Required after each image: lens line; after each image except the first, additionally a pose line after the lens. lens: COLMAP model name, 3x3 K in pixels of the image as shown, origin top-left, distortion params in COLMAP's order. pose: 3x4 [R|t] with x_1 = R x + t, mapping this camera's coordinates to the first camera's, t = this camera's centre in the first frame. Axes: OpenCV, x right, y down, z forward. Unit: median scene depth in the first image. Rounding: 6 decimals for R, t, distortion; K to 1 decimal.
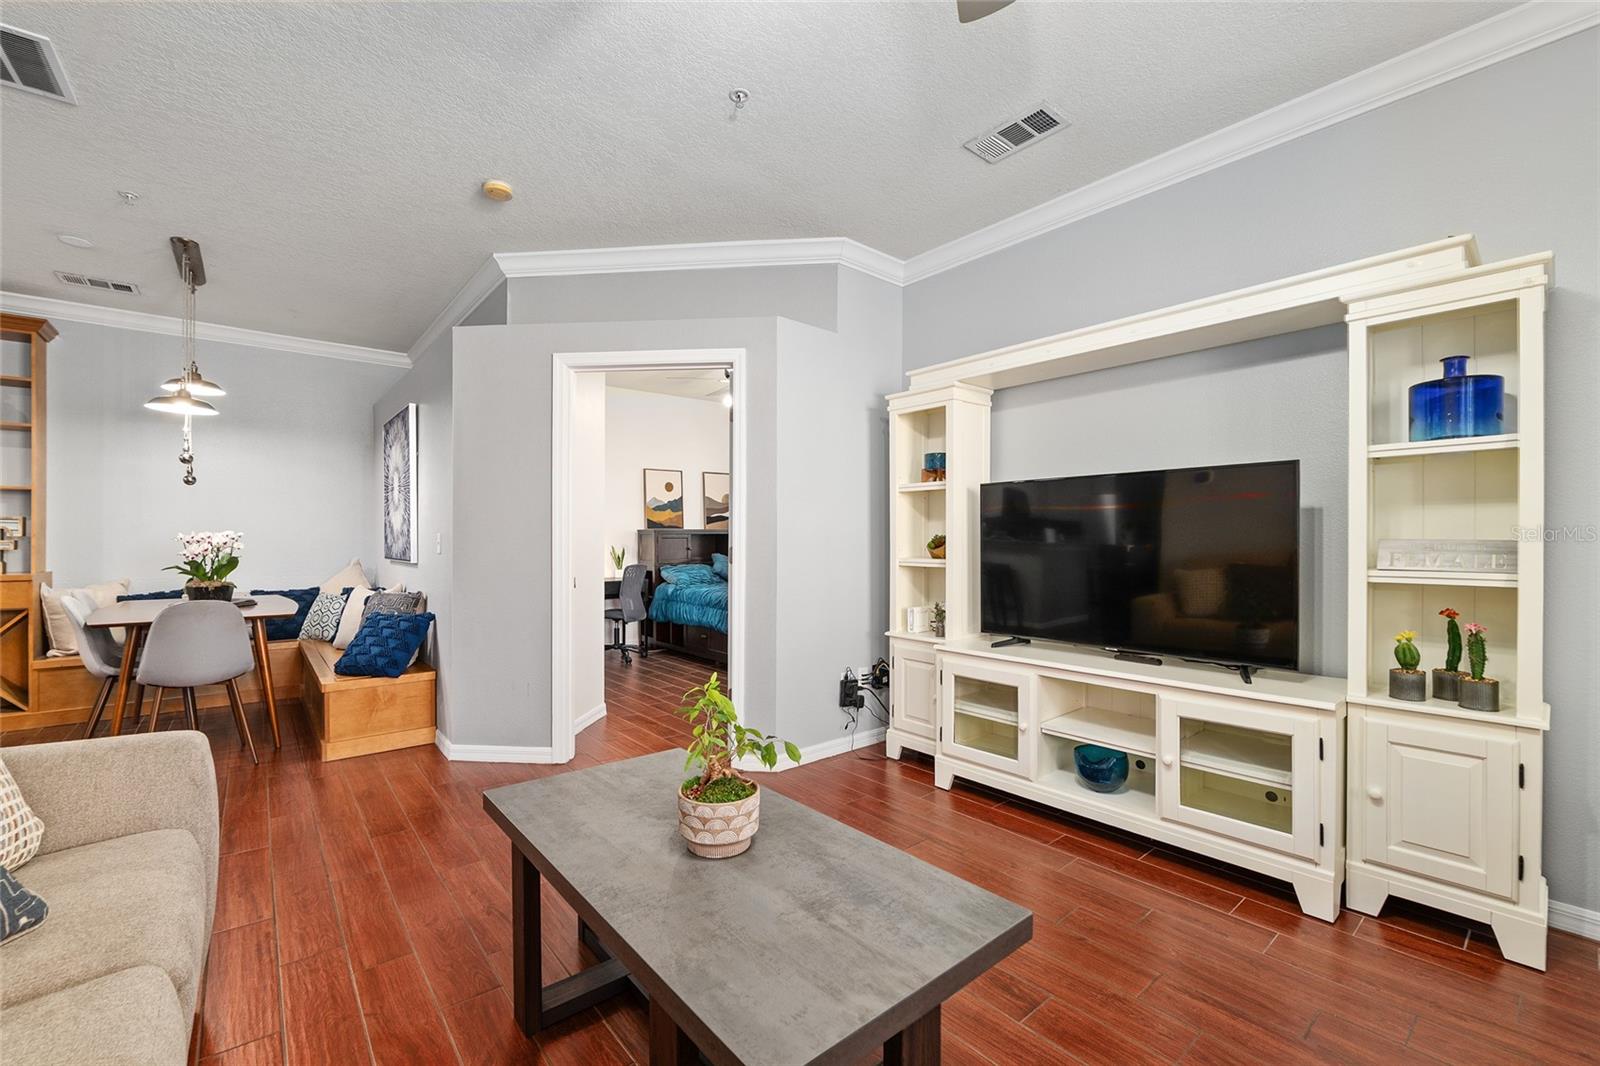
lens RADIAL K [[661.8, 0, 792.4], [0, 661.8, 534.6], [0, 0, 1]] dist [-0.001930, -0.000229]
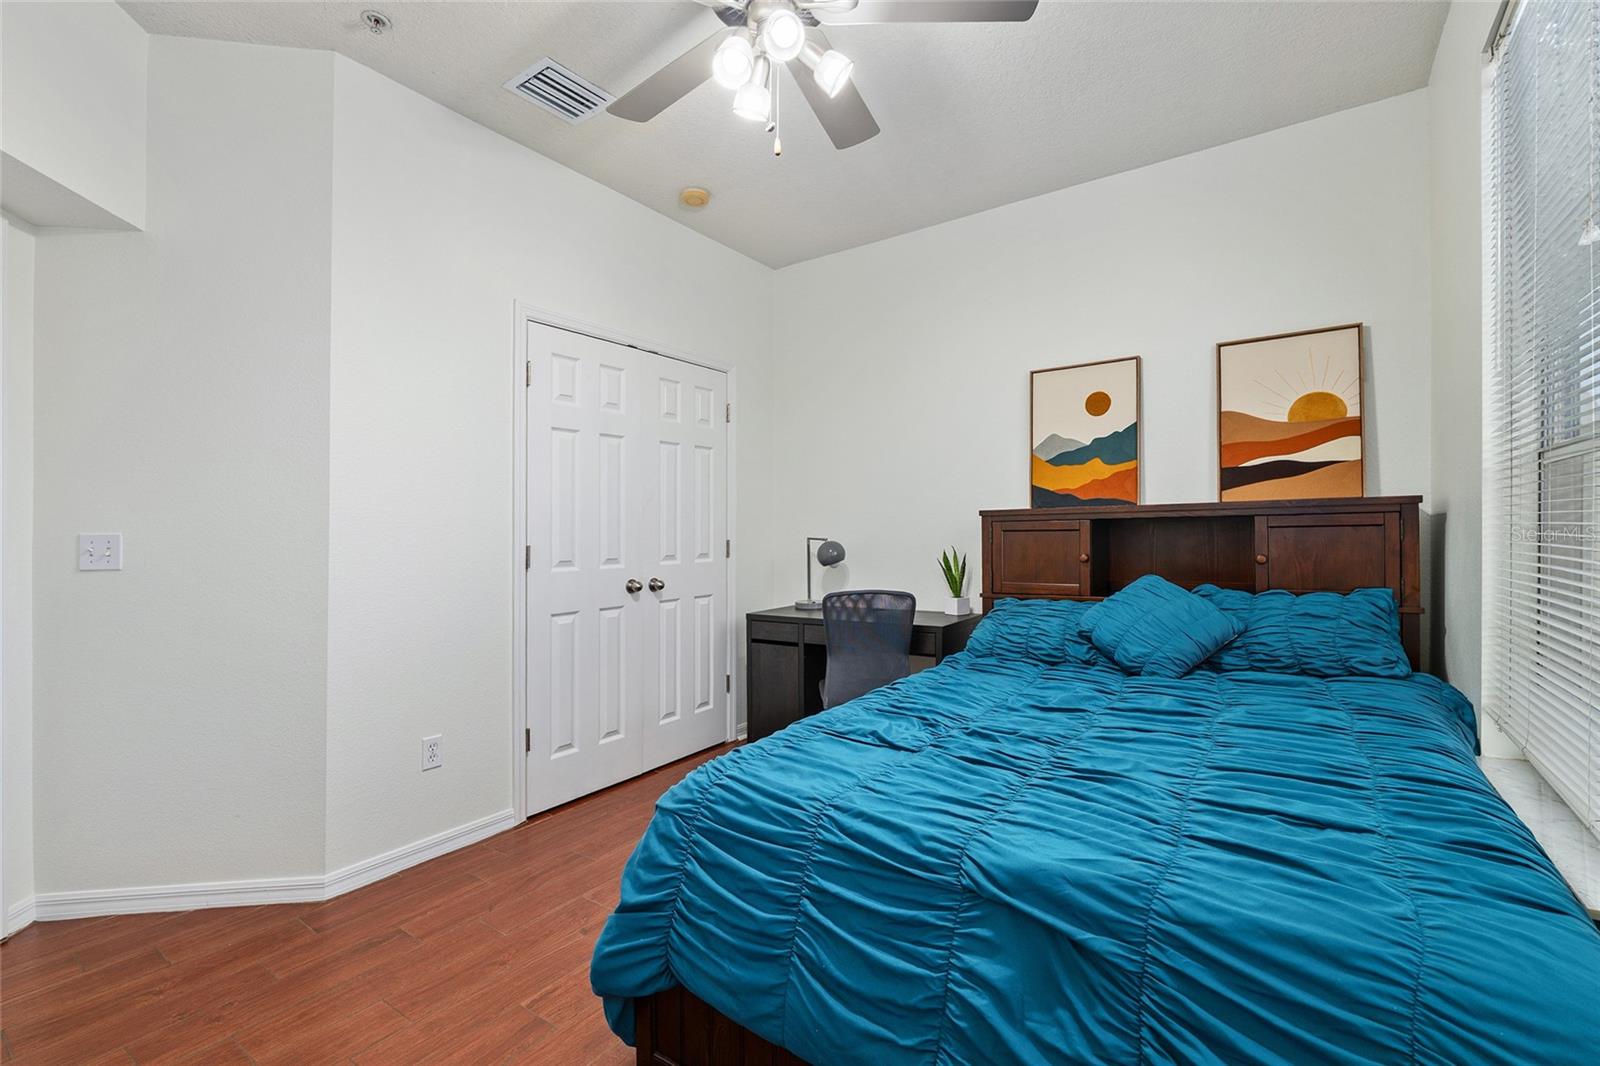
lens RADIAL K [[712.4, 0, 803.9], [0, 712.4, 524.6], [0, 0, 1]] dist [-0.002340, -0.000331]
pose [[0.276912, -0.008852, -0.960854, 0.186505], [0.019972, 0.999795, -0.003455, 0.000131], [0.960688, -0.018234, 0.277032, 0.722046]]
